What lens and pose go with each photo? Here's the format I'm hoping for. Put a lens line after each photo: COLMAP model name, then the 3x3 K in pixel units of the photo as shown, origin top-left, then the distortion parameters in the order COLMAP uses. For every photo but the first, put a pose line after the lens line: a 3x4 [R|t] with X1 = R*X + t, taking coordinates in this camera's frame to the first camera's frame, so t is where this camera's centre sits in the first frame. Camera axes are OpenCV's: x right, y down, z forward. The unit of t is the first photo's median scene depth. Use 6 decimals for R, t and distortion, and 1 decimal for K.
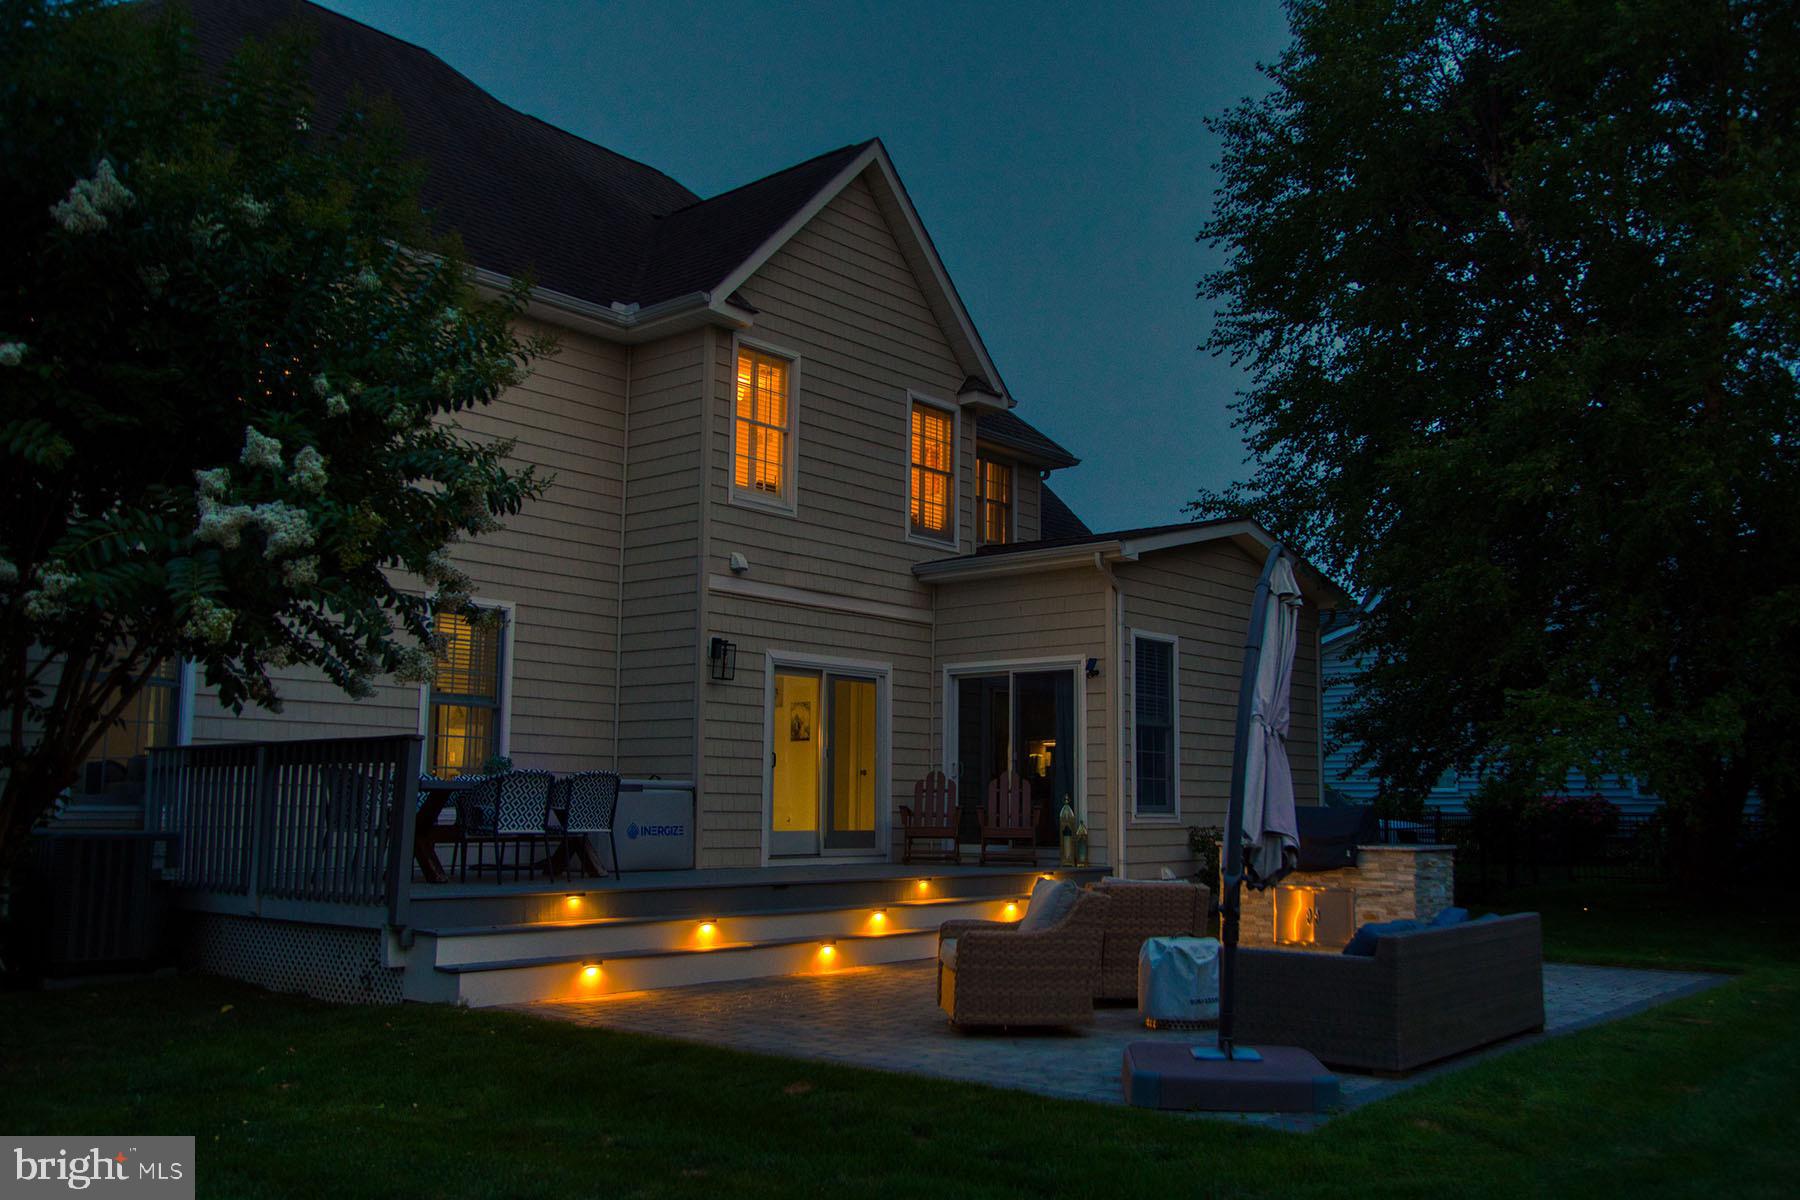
lens RADIAL K [[1586.4, 0, 939.7], [0, 1586.4, 645.1], [0, 0, 1]] dist [-0.015830, 0.000749]
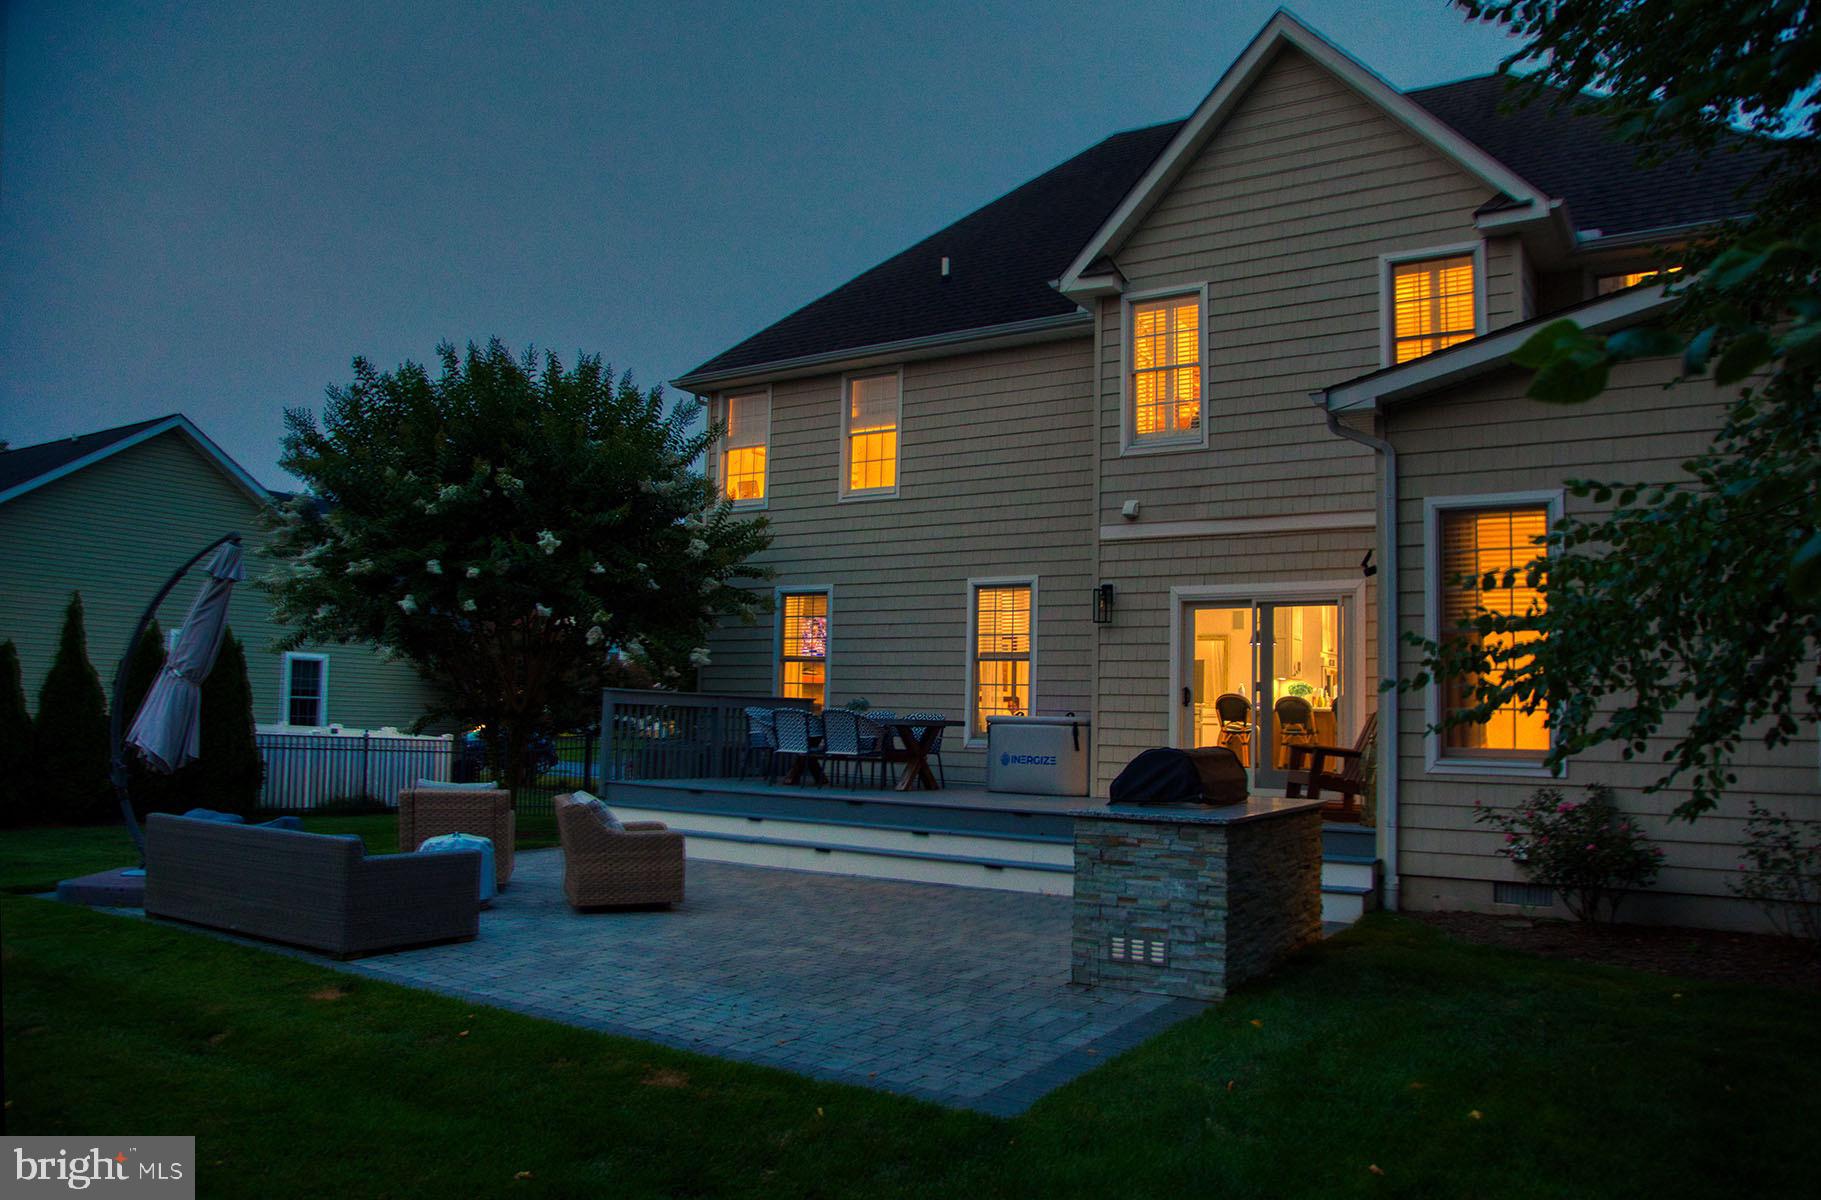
lens RADIAL K [[1299.8, 0, 912.3], [0, 1299.8, 649.4], [0, 0, 1]] dist [-0.082870, 0.000023]
pose [[0.113749, -0.058787, -0.991769, 0.671795], [0.079905, 0.995555, -0.049847, 0.068481], [0.990291, -0.073577, 0.117940, 0.717212]]
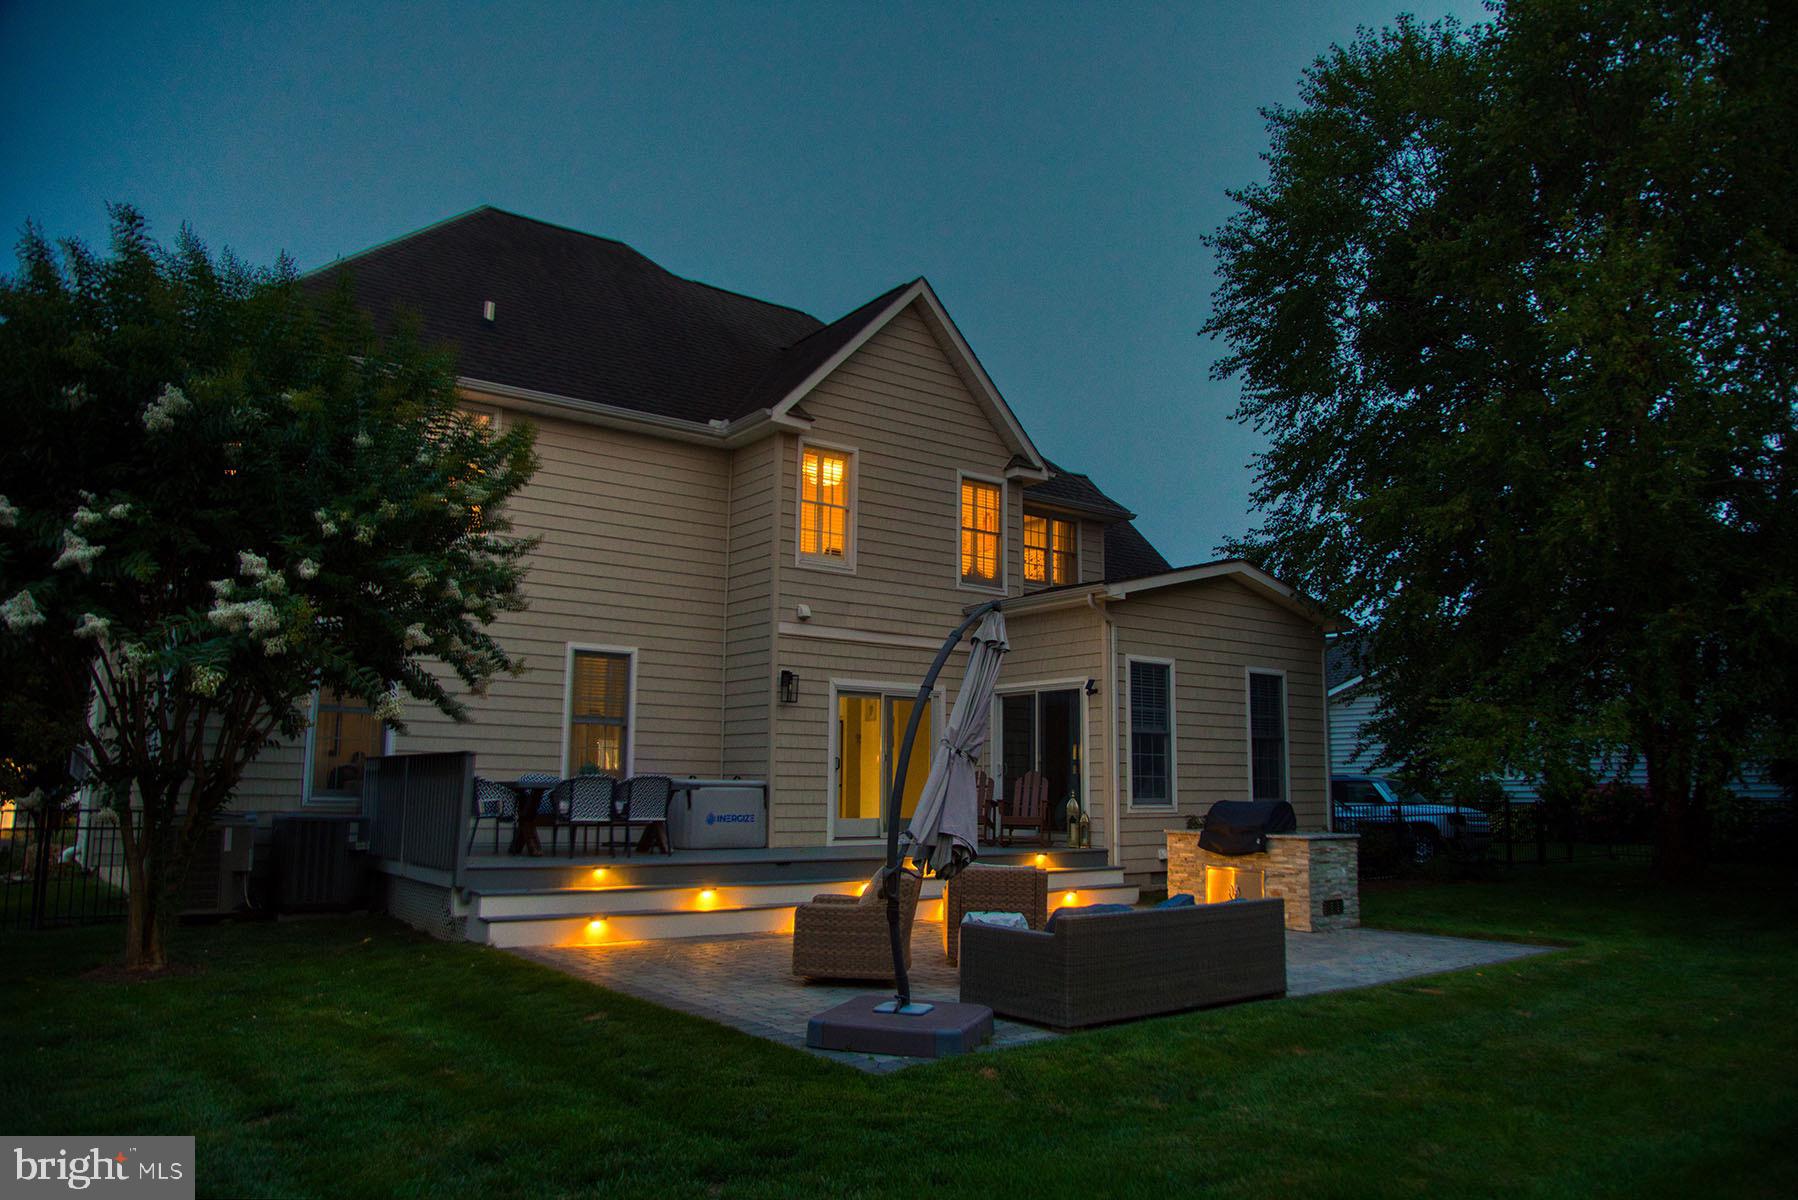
lens RADIAL K [[1270.5, 0, 899.4], [0, 1270.5, 636.8], [0, 0, 1]] dist [-0.095027, -0.000058]
pose [[0.971618, -0.026896, -0.235023, 0.185343], [0.022633, 0.999527, -0.020819, -0.007904], [0.235471, 0.014909, 0.971767, 0.006133]]
